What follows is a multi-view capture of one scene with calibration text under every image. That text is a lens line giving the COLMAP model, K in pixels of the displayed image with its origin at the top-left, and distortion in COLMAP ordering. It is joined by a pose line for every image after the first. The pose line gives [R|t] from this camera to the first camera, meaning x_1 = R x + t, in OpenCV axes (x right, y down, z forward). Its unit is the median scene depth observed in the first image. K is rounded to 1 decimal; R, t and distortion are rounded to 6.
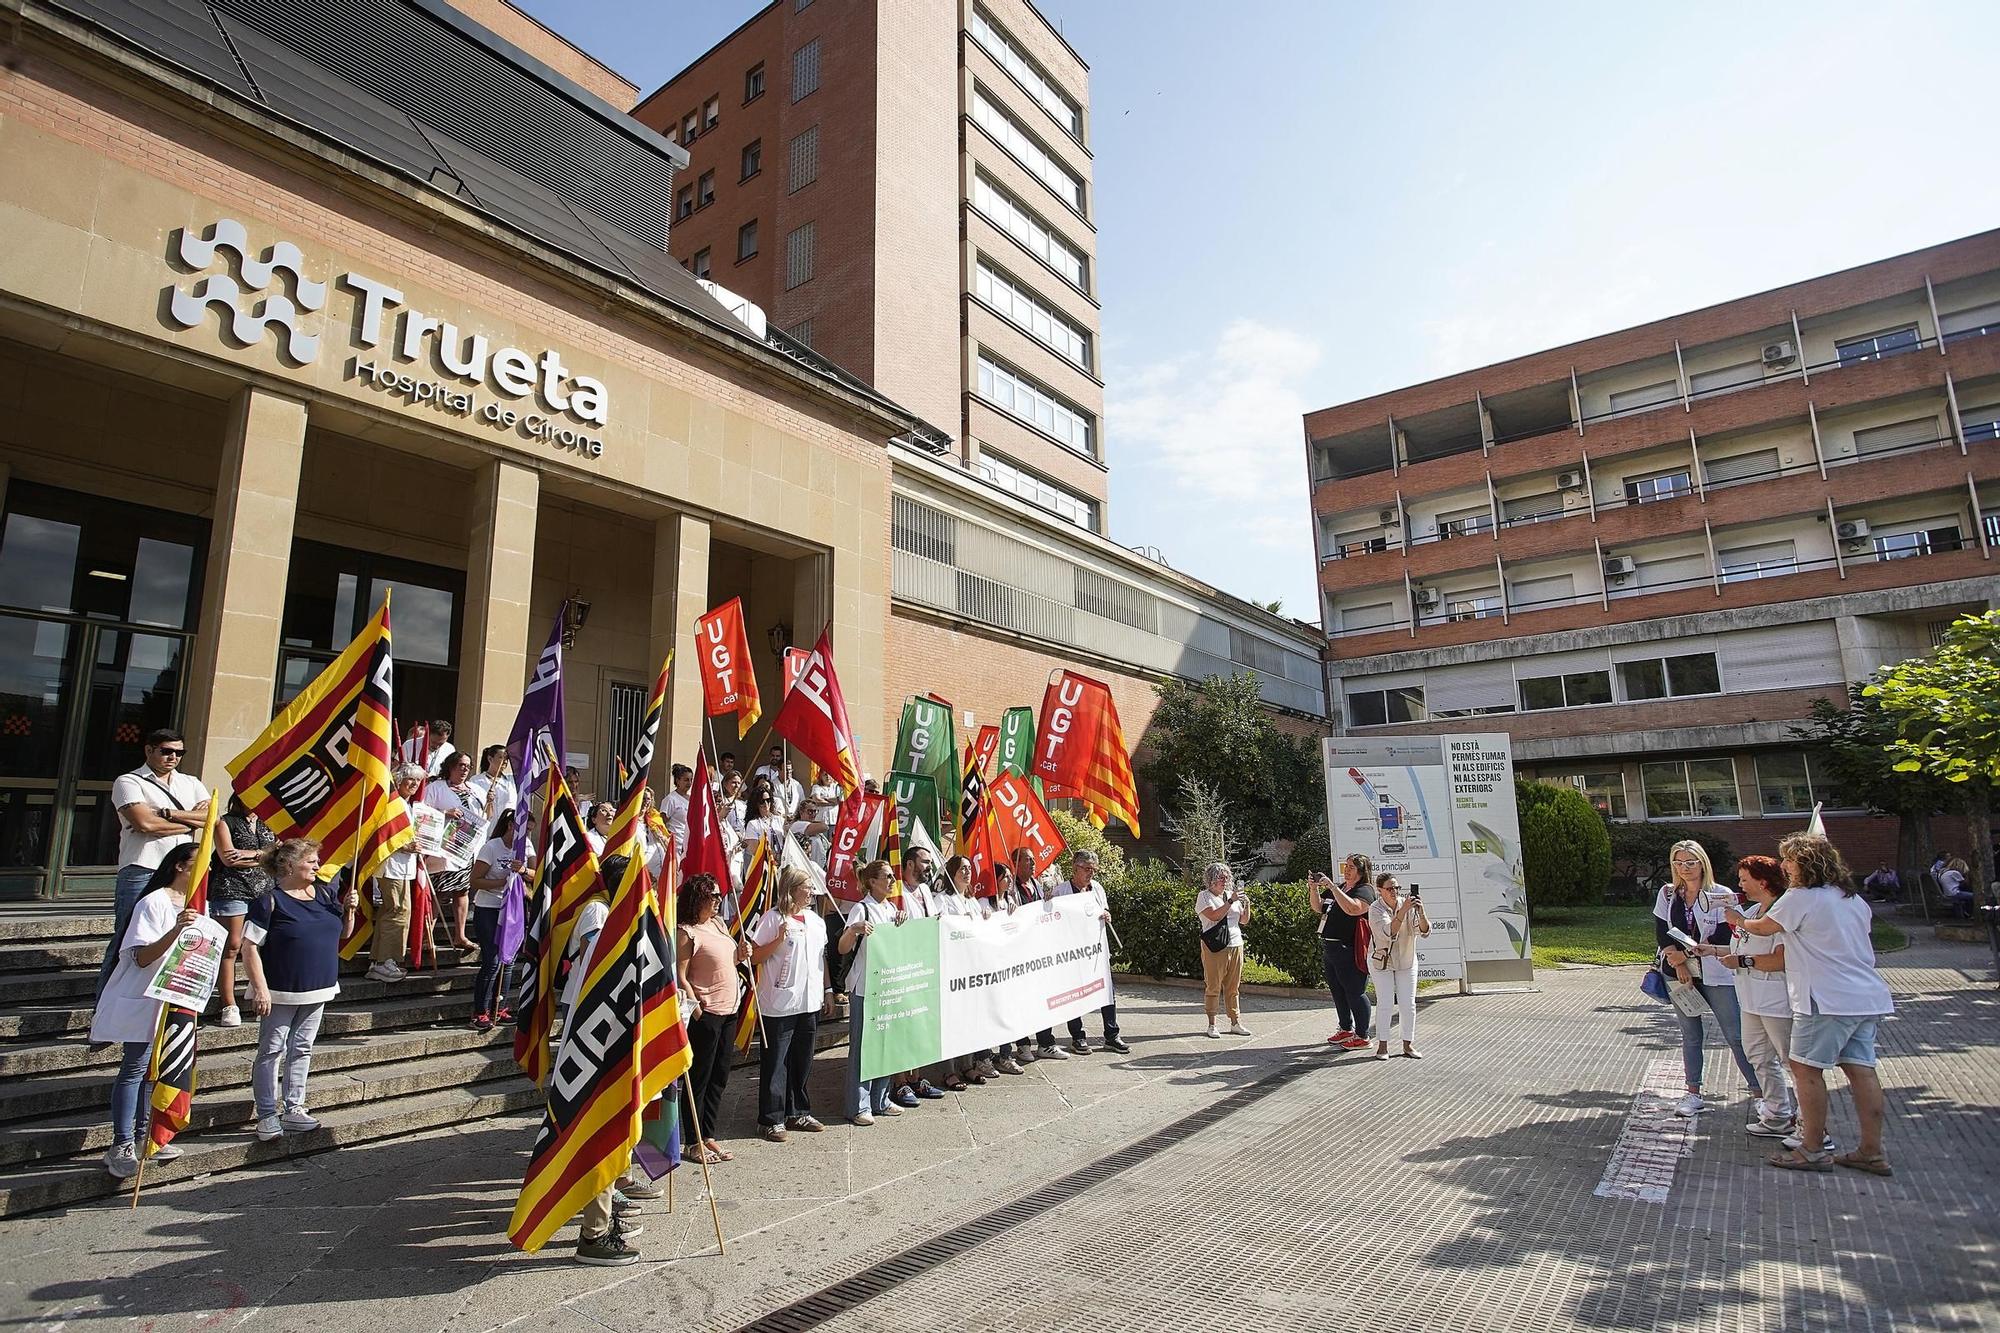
lens RADIAL K [[1026.5, 0, 991.0], [0, 1026.5, 653.3], [0, 0, 1]] dist [-0.076190, 0.040498]
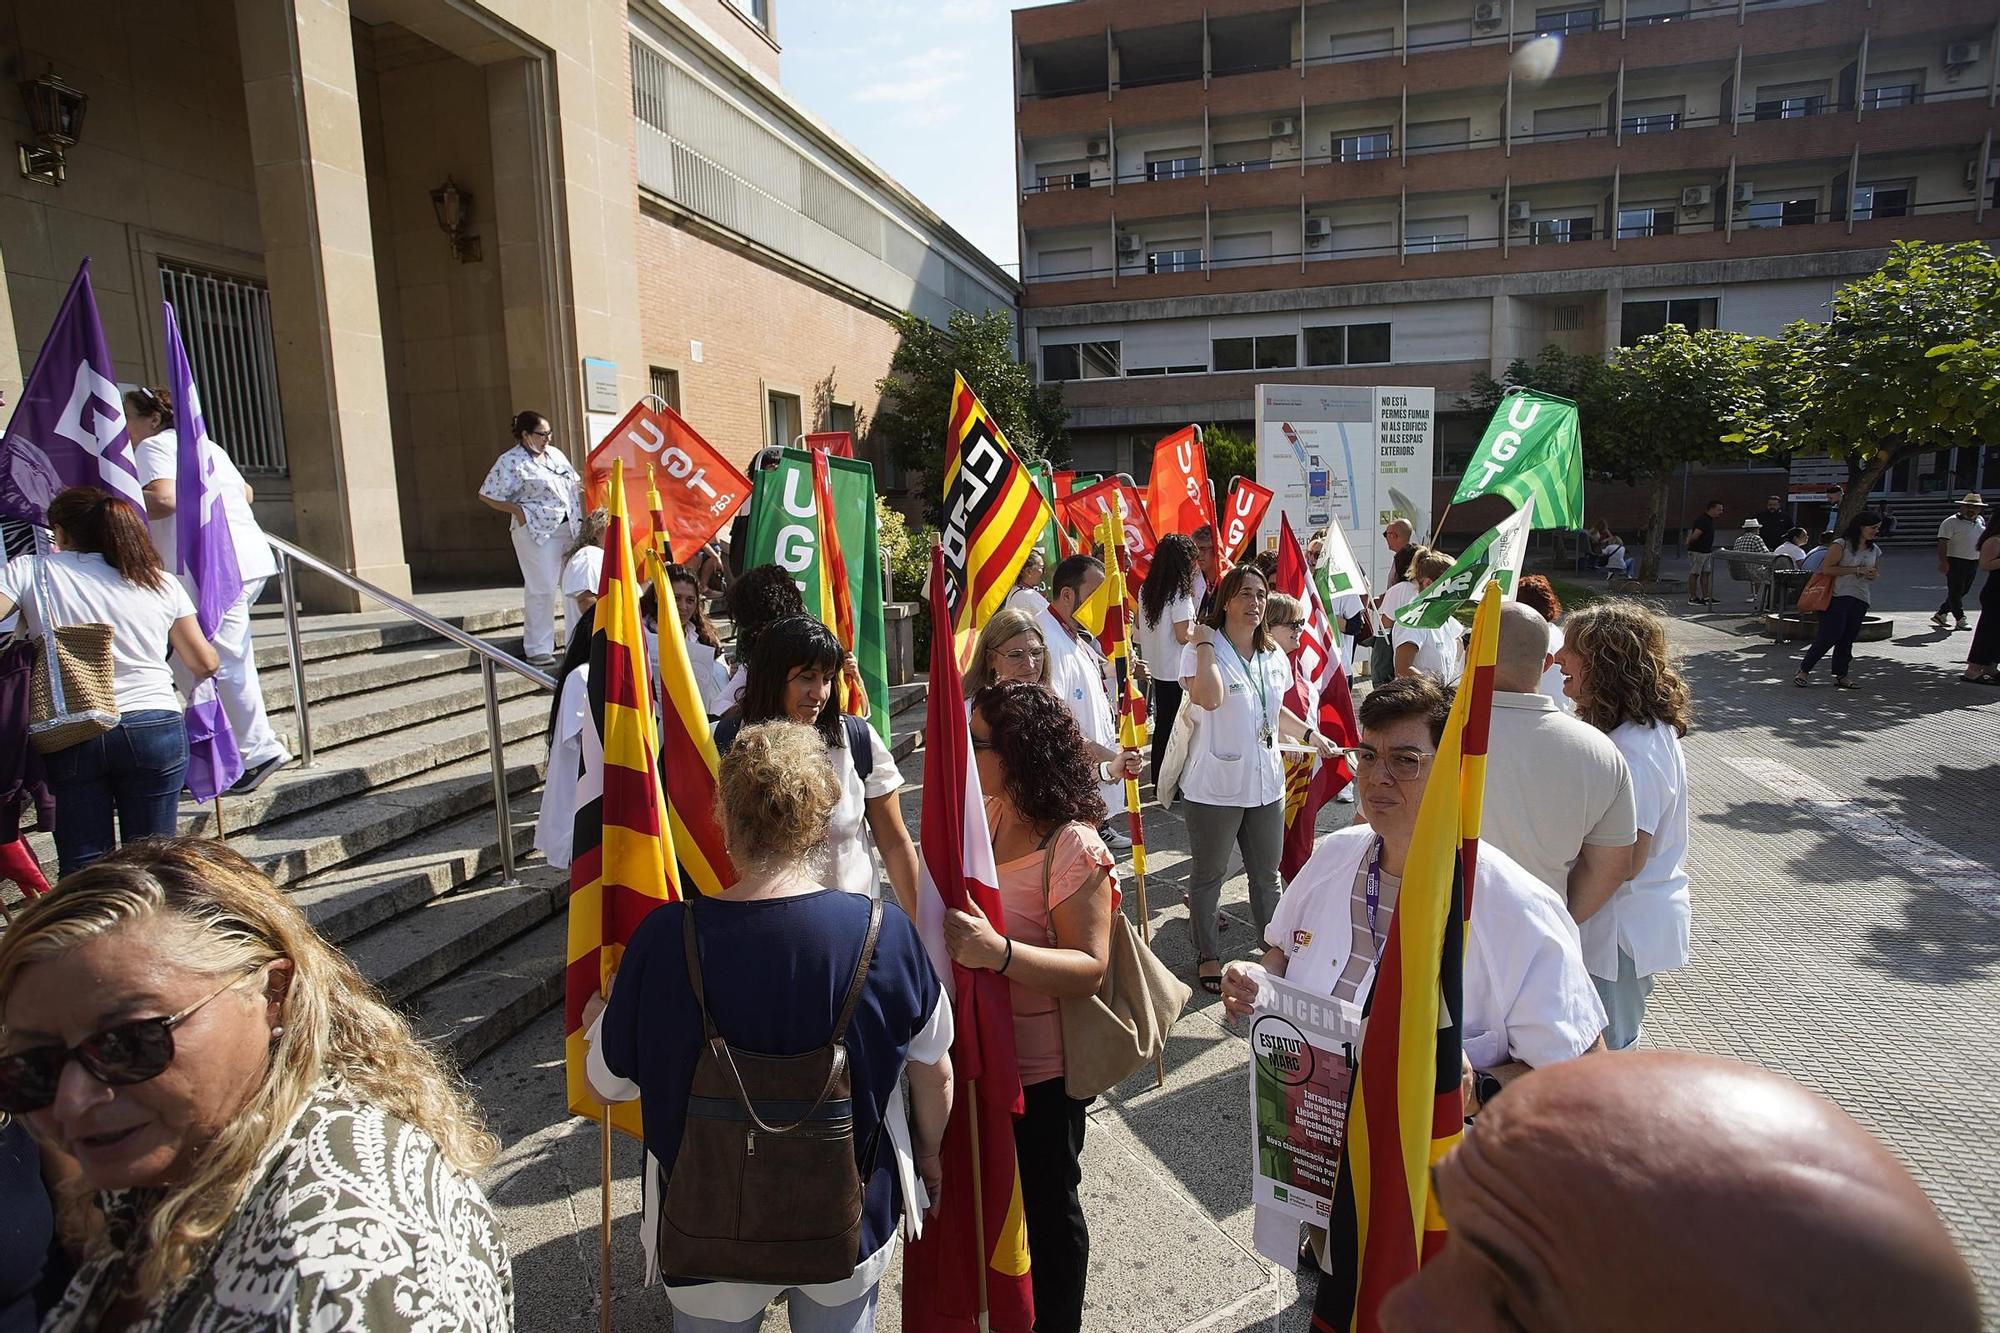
lens RADIAL K [[1026.5, 0, 991.0], [0, 1026.5, 653.3], [0, 0, 1]] dist [-0.076190, 0.040498]
pose [[0.926722, -0.067083, 0.369710, -0.114226], [-0.057338, 0.947164, 0.315584, 0.026778], [-0.371346, -0.313657, 0.873911, 0.191099]]
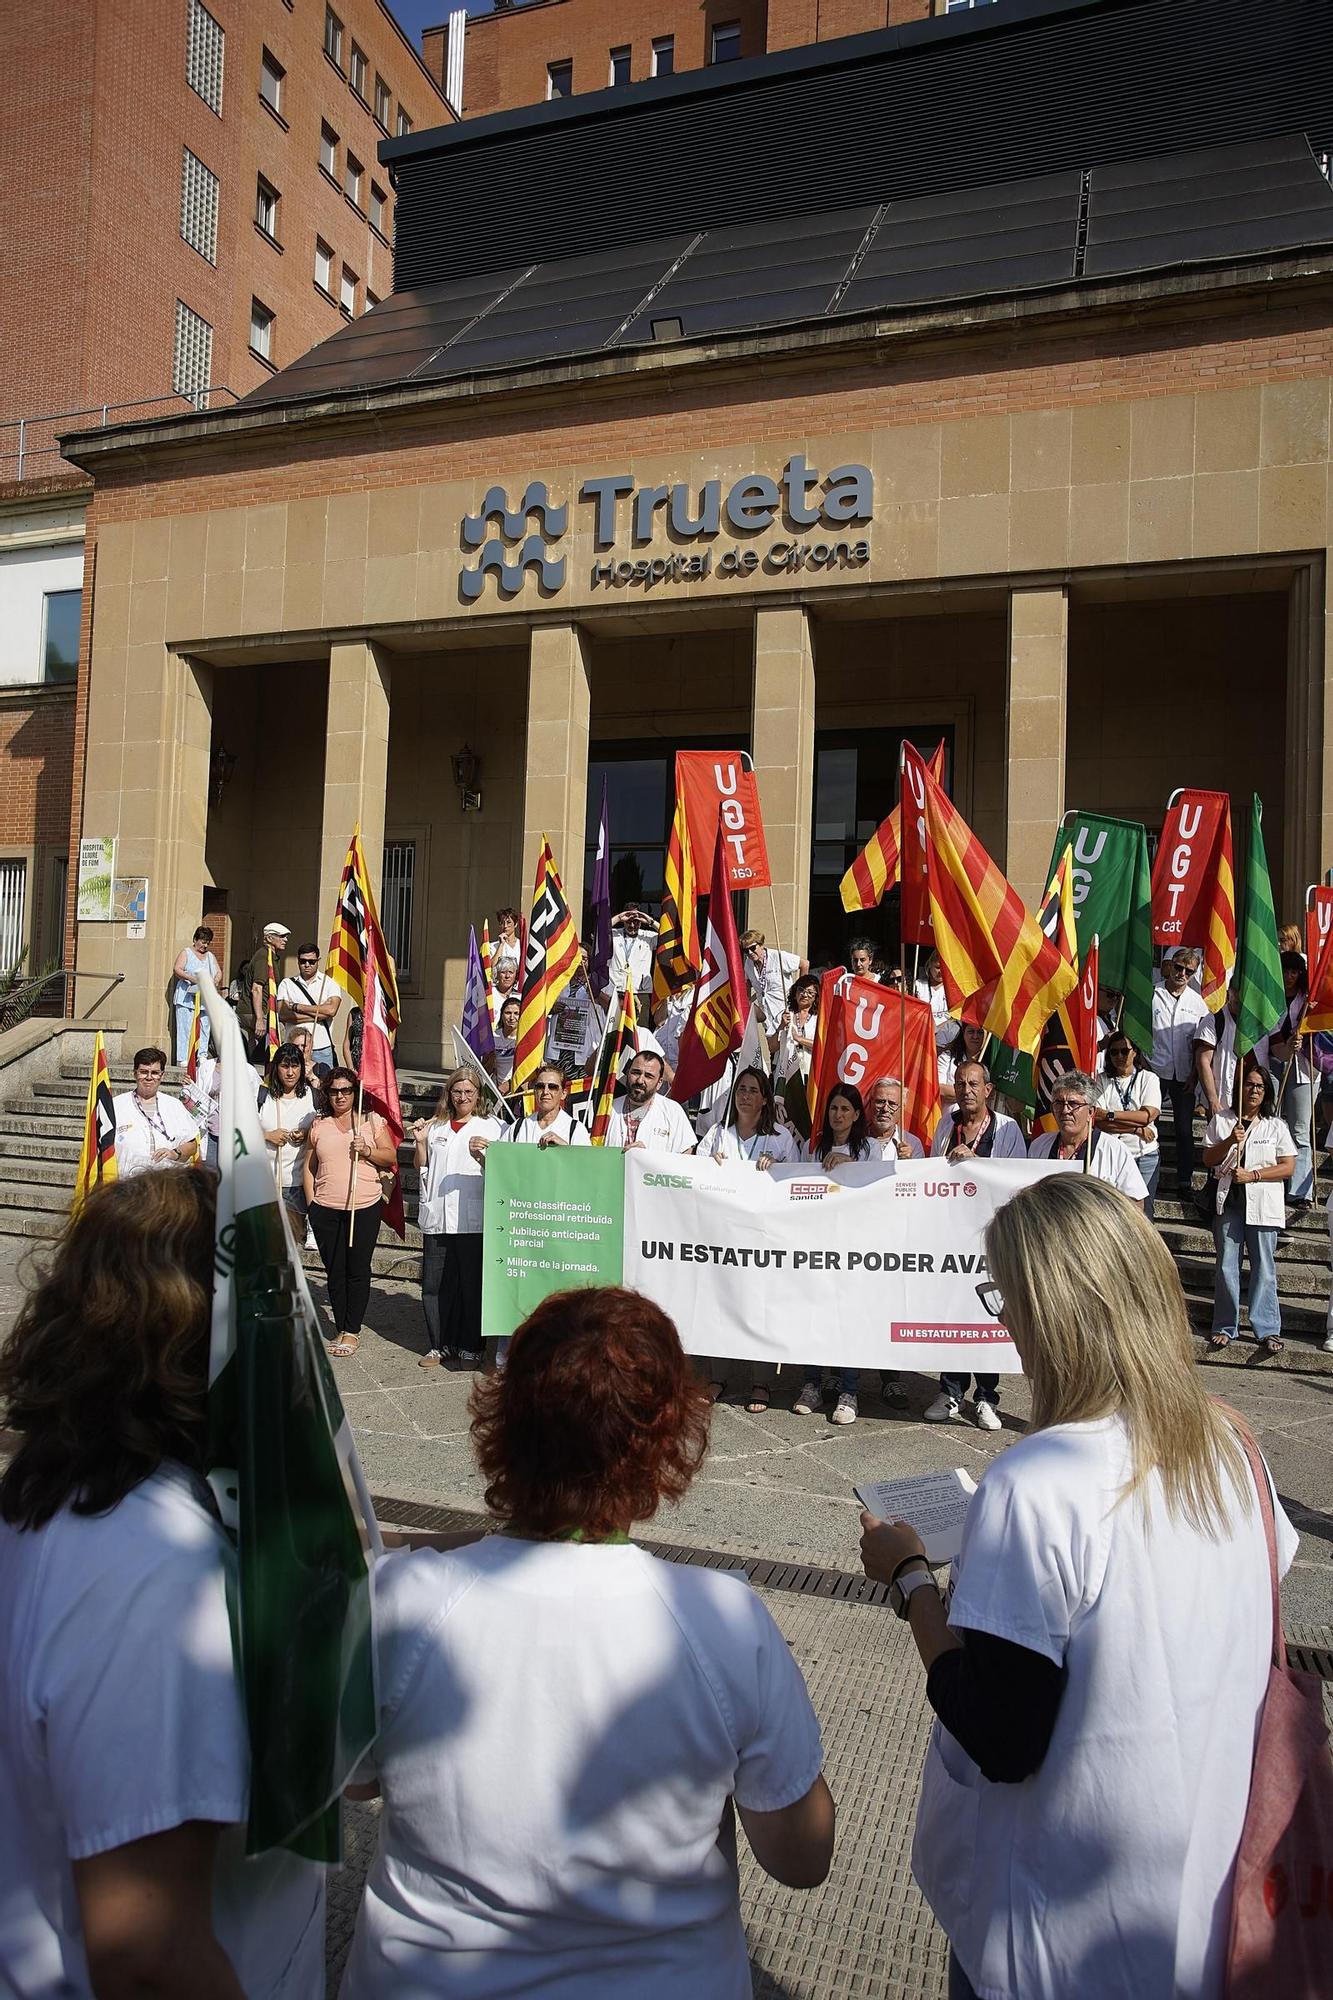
lens RADIAL K [[1284.1, 0, 648.1], [0, 1284.1, 1002.7], [0, 0, 1]] dist [-0.055514, 0.048225]
pose [[0.308727, -0.000193, -0.951151, 0.295925], [0.144622, 0.988382, 0.046741, 0.044495], [0.940092, -0.151988, 0.305168, 0.282074]]
